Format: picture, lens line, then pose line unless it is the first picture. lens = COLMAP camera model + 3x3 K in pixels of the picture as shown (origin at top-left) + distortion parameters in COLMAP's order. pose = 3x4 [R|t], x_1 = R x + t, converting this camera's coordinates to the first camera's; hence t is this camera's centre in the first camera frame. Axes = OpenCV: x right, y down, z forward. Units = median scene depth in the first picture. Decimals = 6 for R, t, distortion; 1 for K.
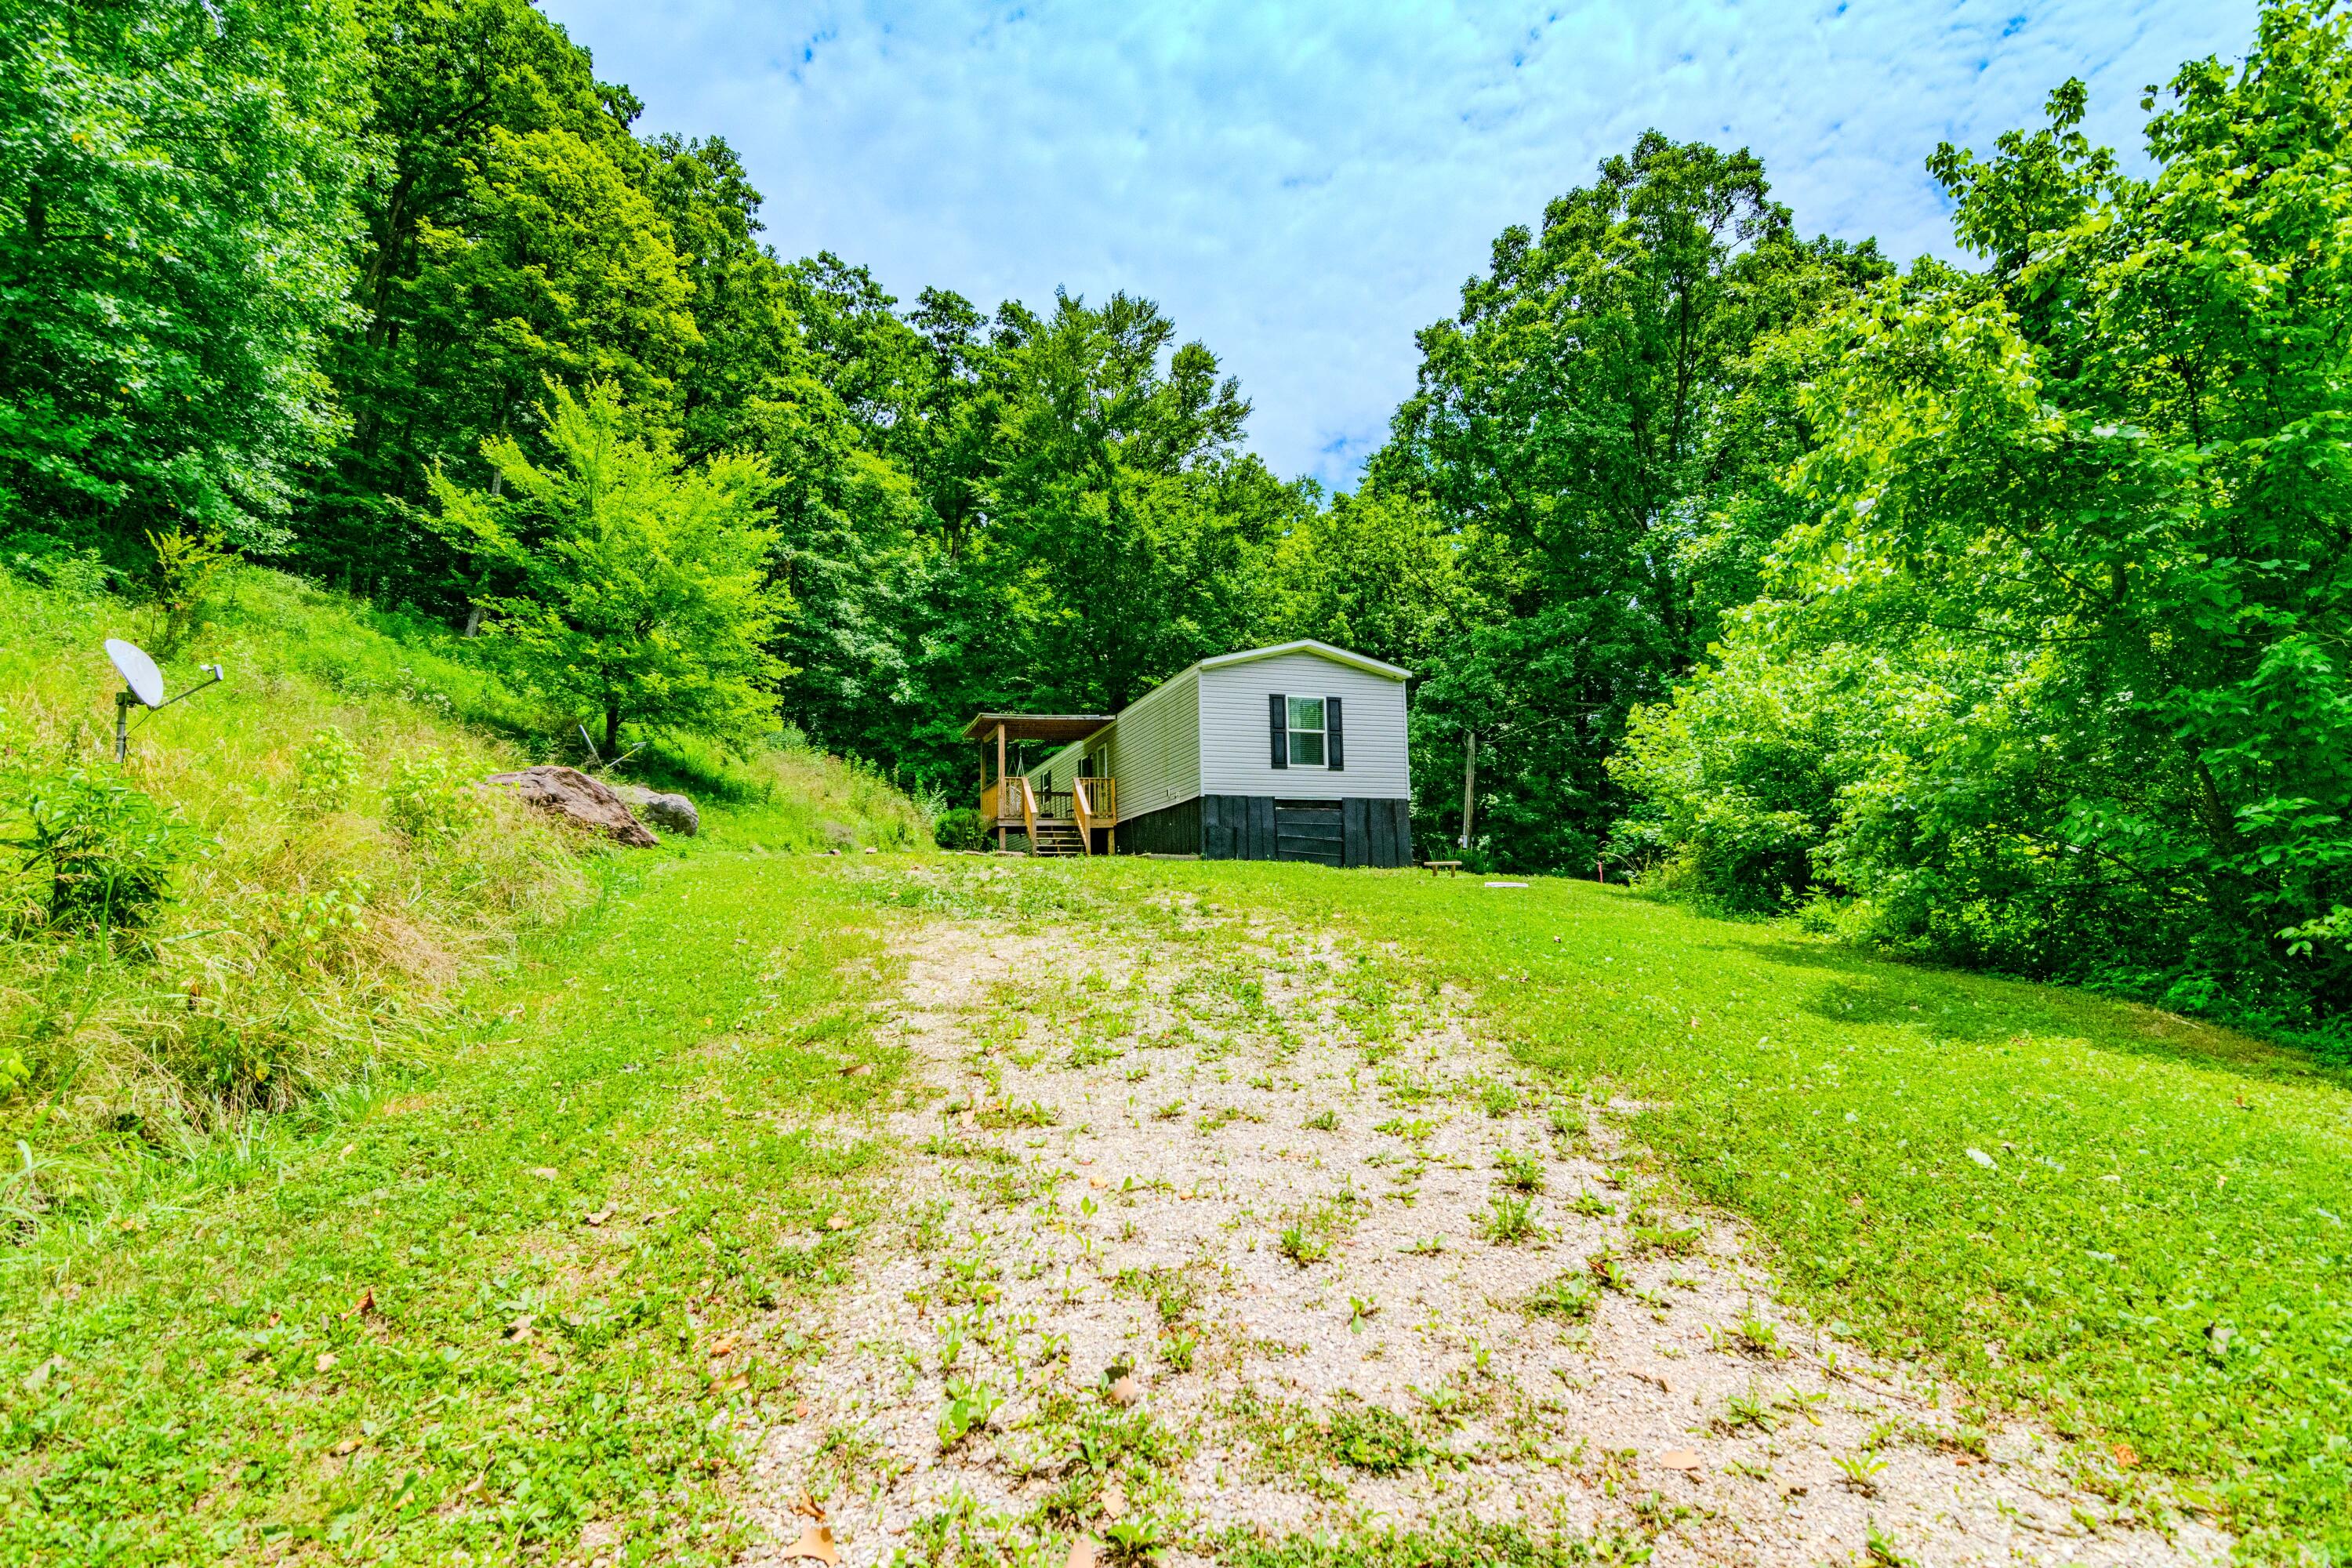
lens RADIAL K [[1151.1, 0, 1176.0], [0, 1151.1, 777.8], [0, 0, 1]] dist [-0.007466, -0.004169]
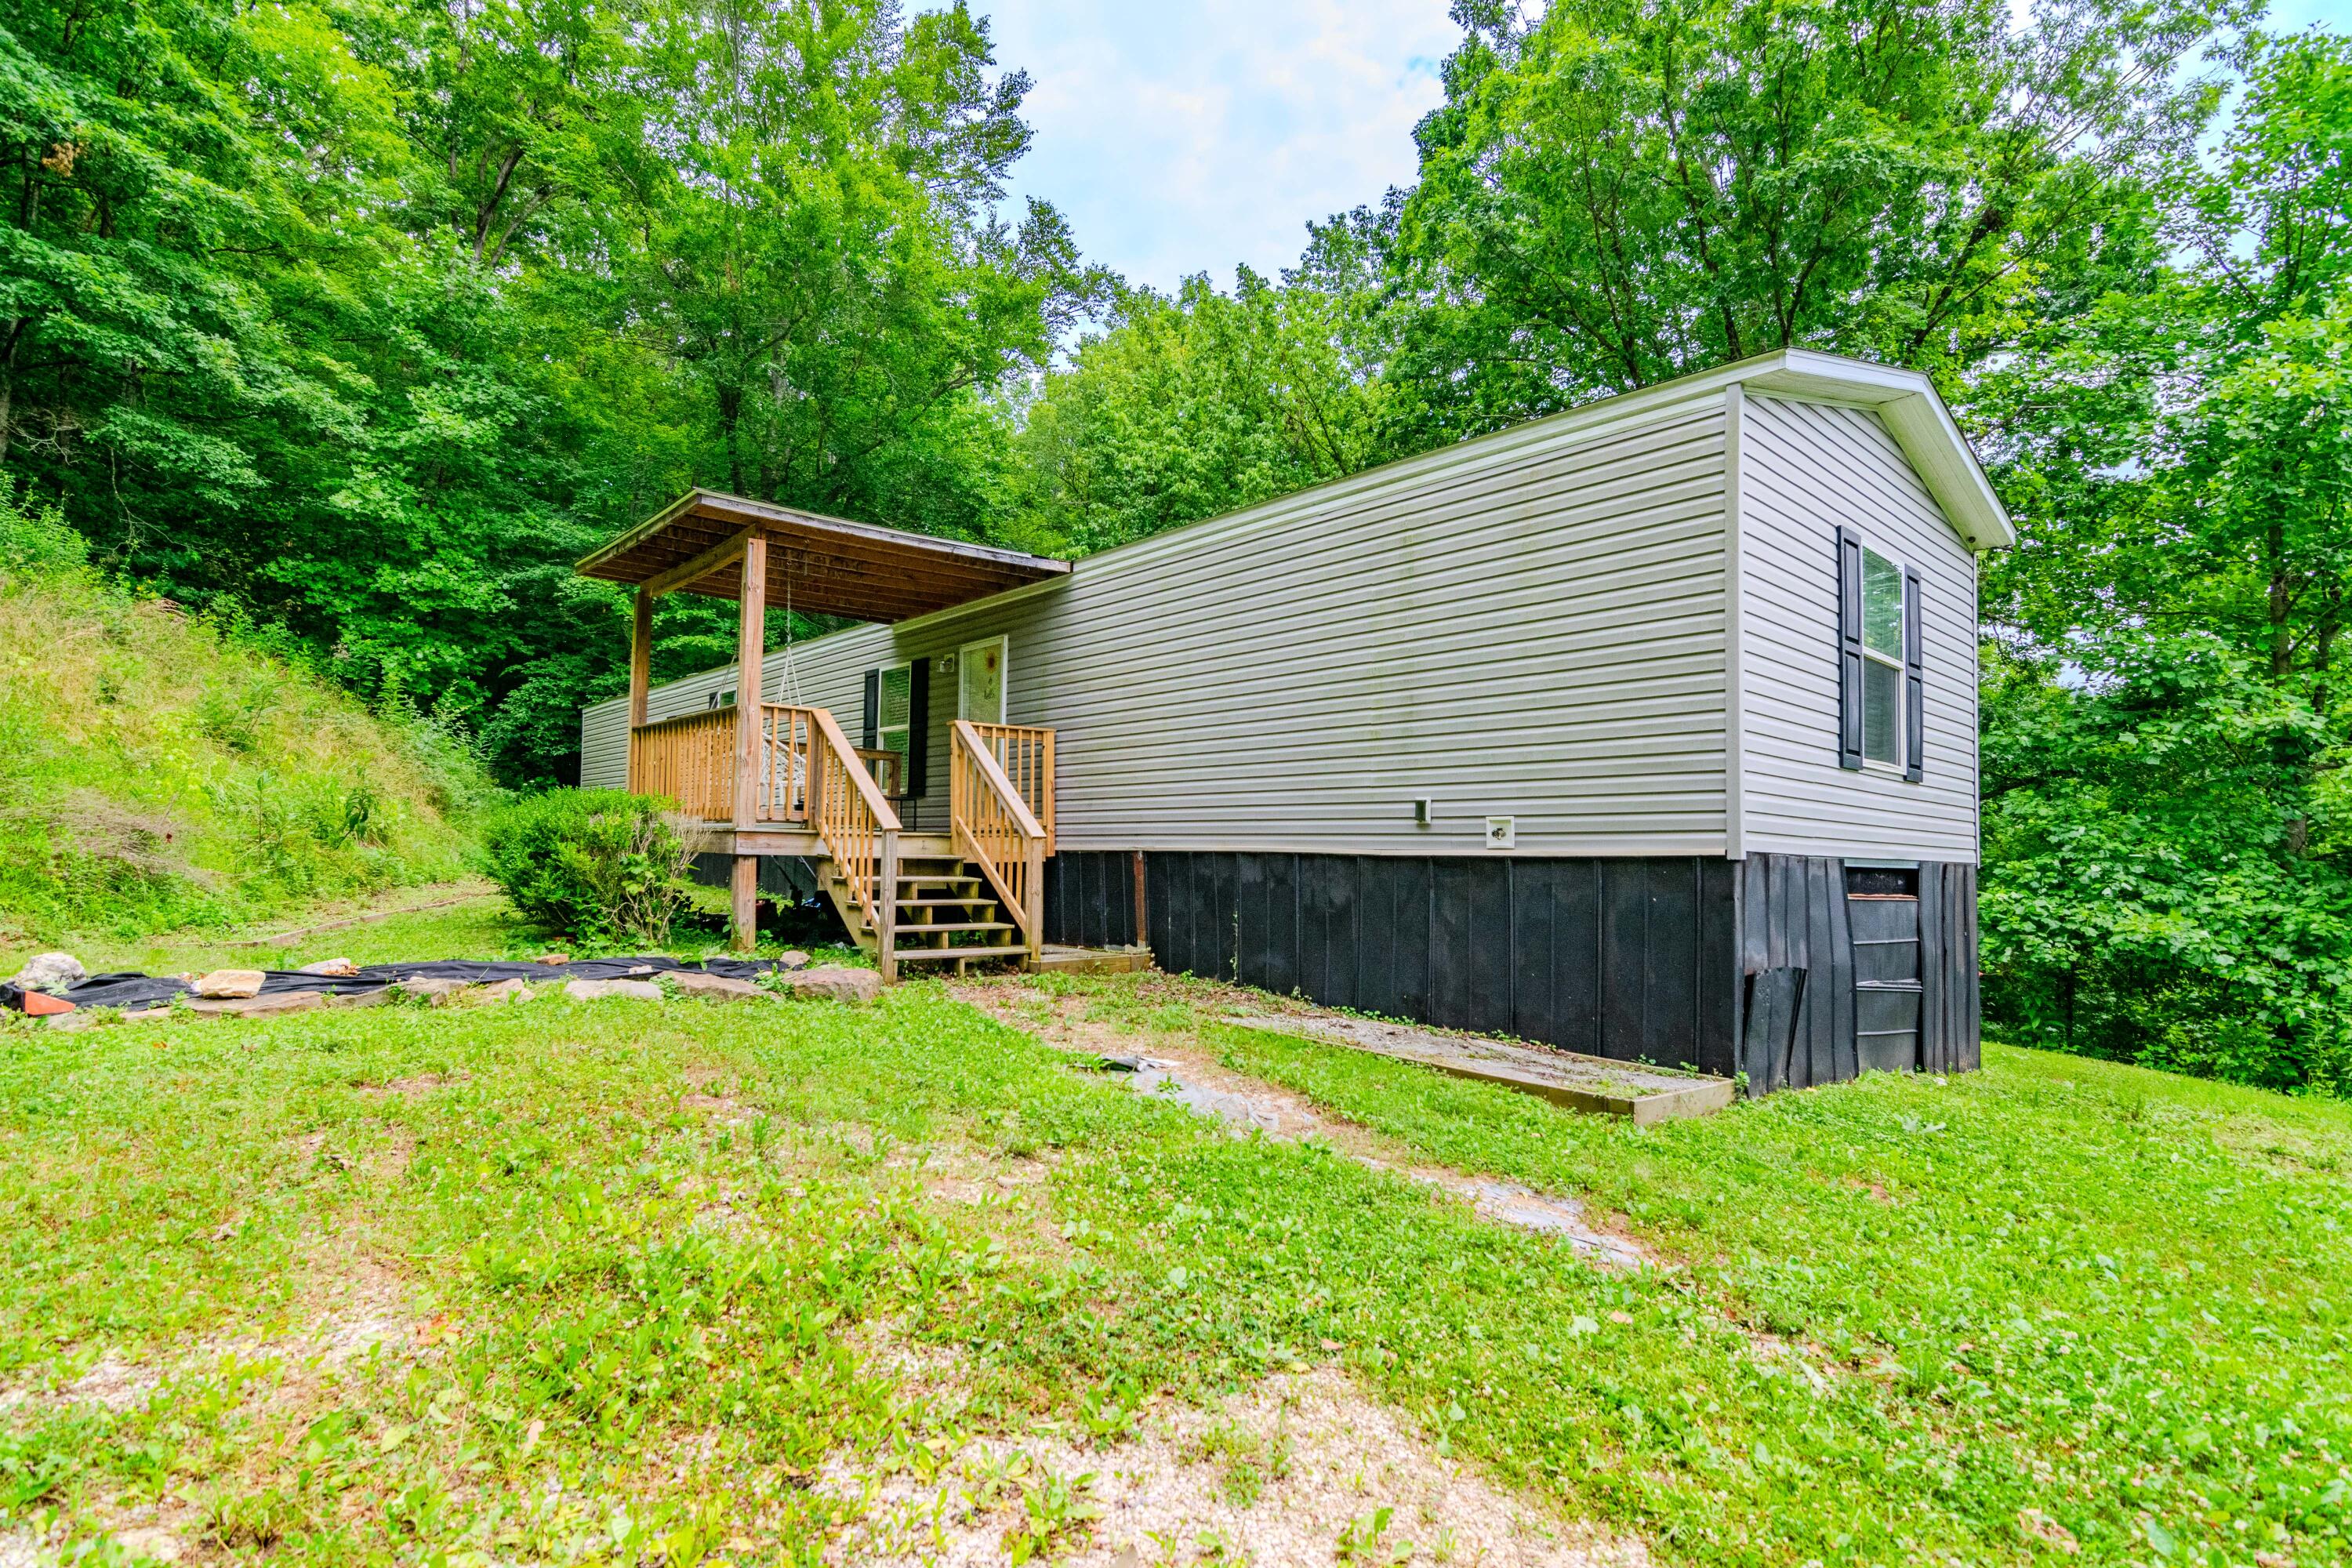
lens RADIAL K [[1151.1, 0, 1174.6], [0, 1151.1, 803.6], [0, 0, 1]] dist [-0.007466, -0.004169]
pose [[0.917364, 0.057033, 0.393943, -0.105310], [-0.086098, 0.994684, 0.056489, -0.000247], [-0.388627, -0.085739, 0.917397, 0.412216]]
